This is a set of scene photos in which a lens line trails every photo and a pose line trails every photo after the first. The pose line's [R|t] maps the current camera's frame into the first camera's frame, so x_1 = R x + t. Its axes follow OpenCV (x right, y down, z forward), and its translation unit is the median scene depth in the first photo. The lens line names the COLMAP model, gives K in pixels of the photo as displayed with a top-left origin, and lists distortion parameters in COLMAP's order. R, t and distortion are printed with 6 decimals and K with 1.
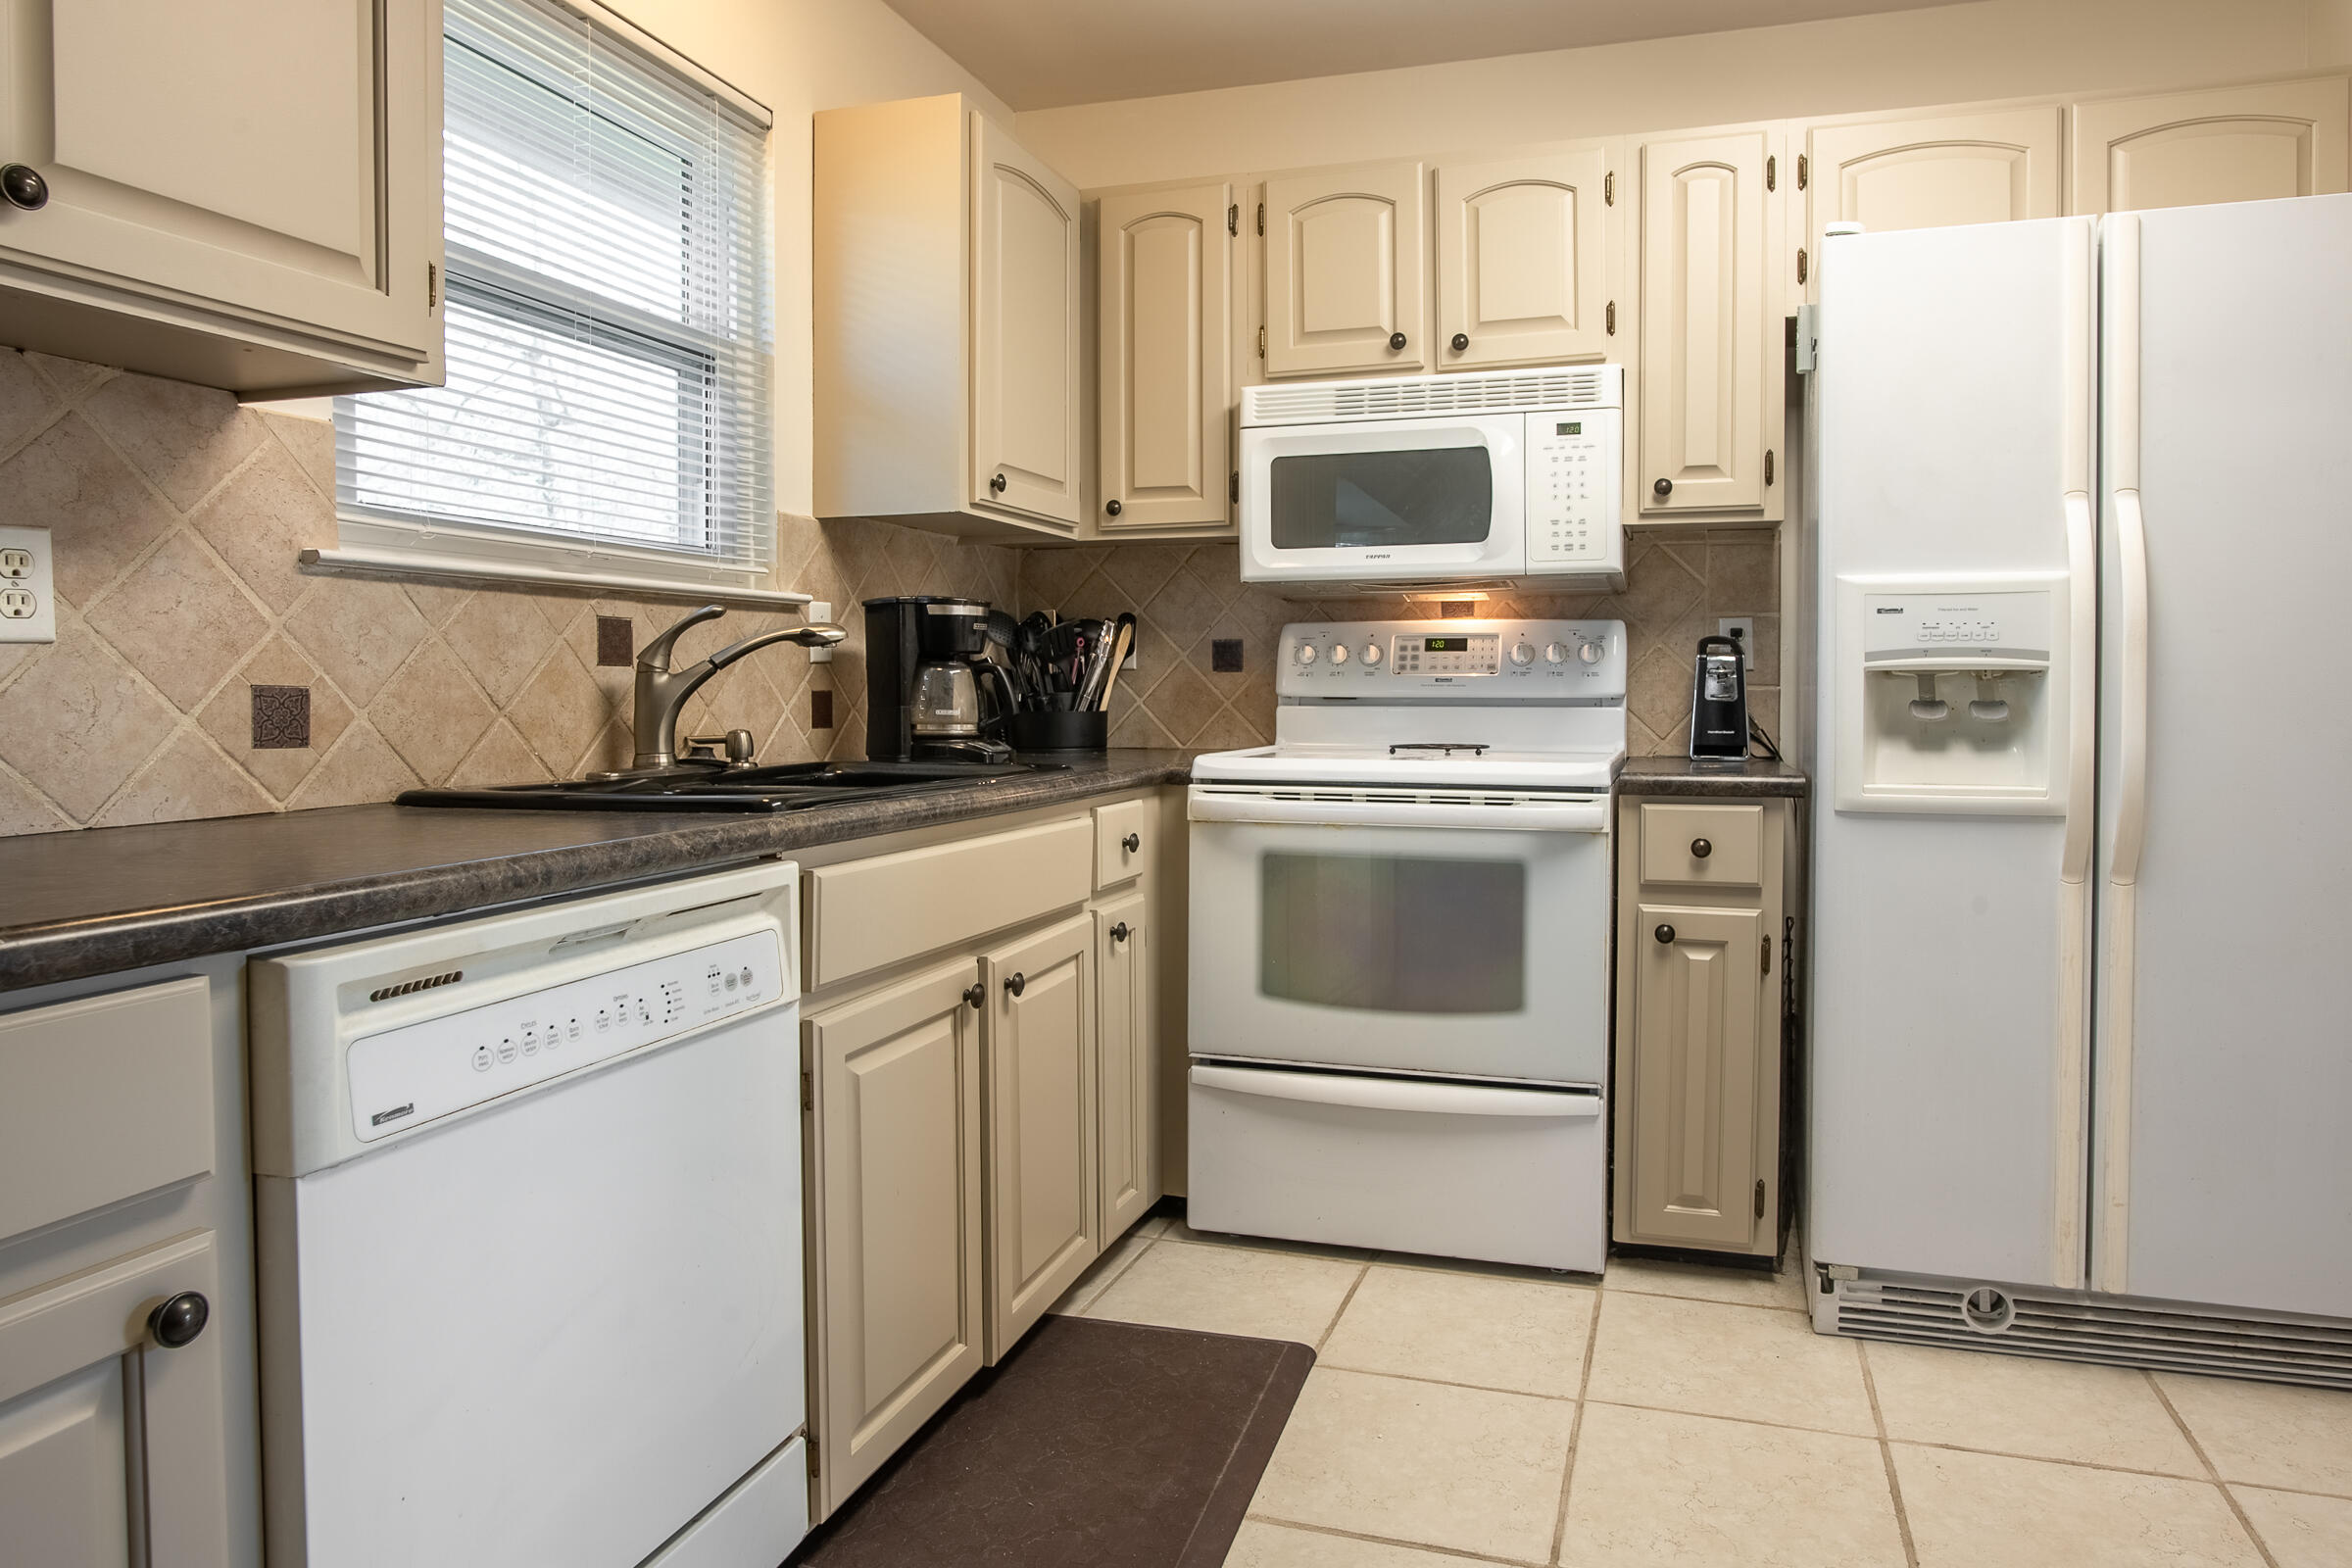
lens RADIAL K [[1513.5, 0, 1182.3], [0, 1513.5, 724.5], [0, 0, 1]] dist [-0.052303, 0.029860]
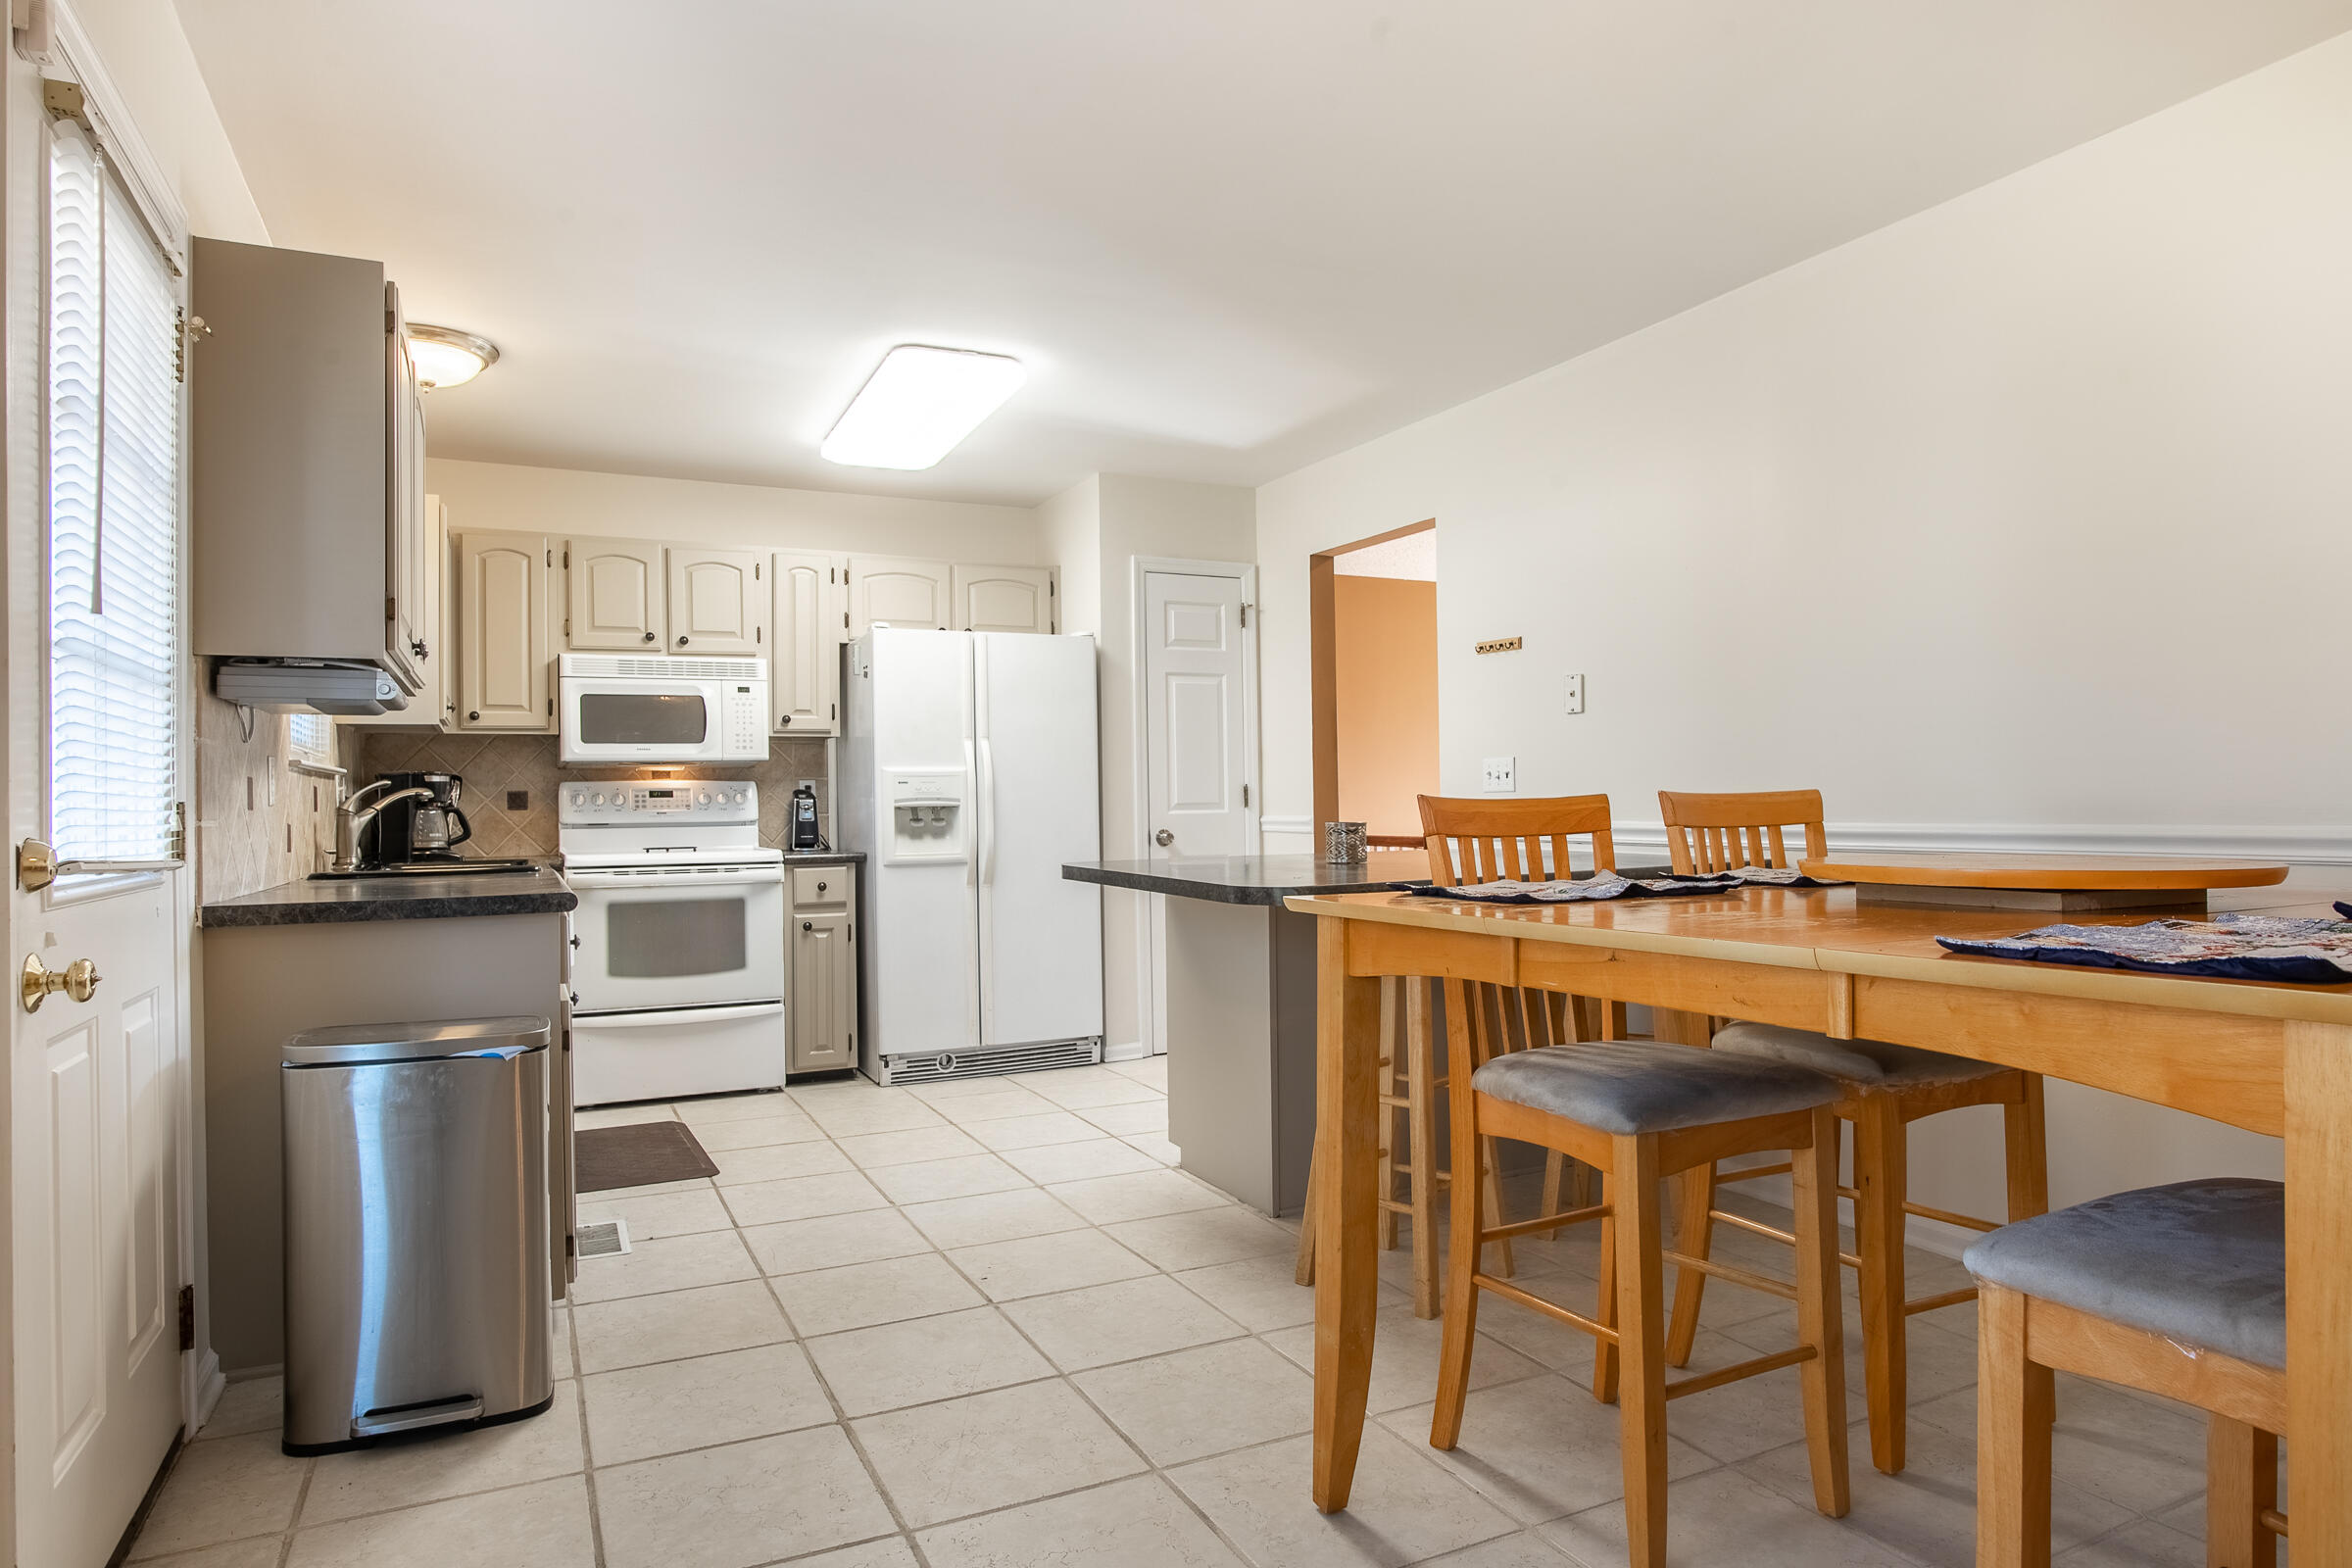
lens RADIAL K [[1366.2, 0, 1176.0], [0, 1366.2, 784.0], [0, 0, 1]] dist [-0.039468, 0.017493]
pose [[0.730485, -0.000386, 0.682929, -0.571851], [0.032500, 0.998887, -0.034198, 0.014056], [-0.682155, 0.047176, 0.729684, -0.738624]]
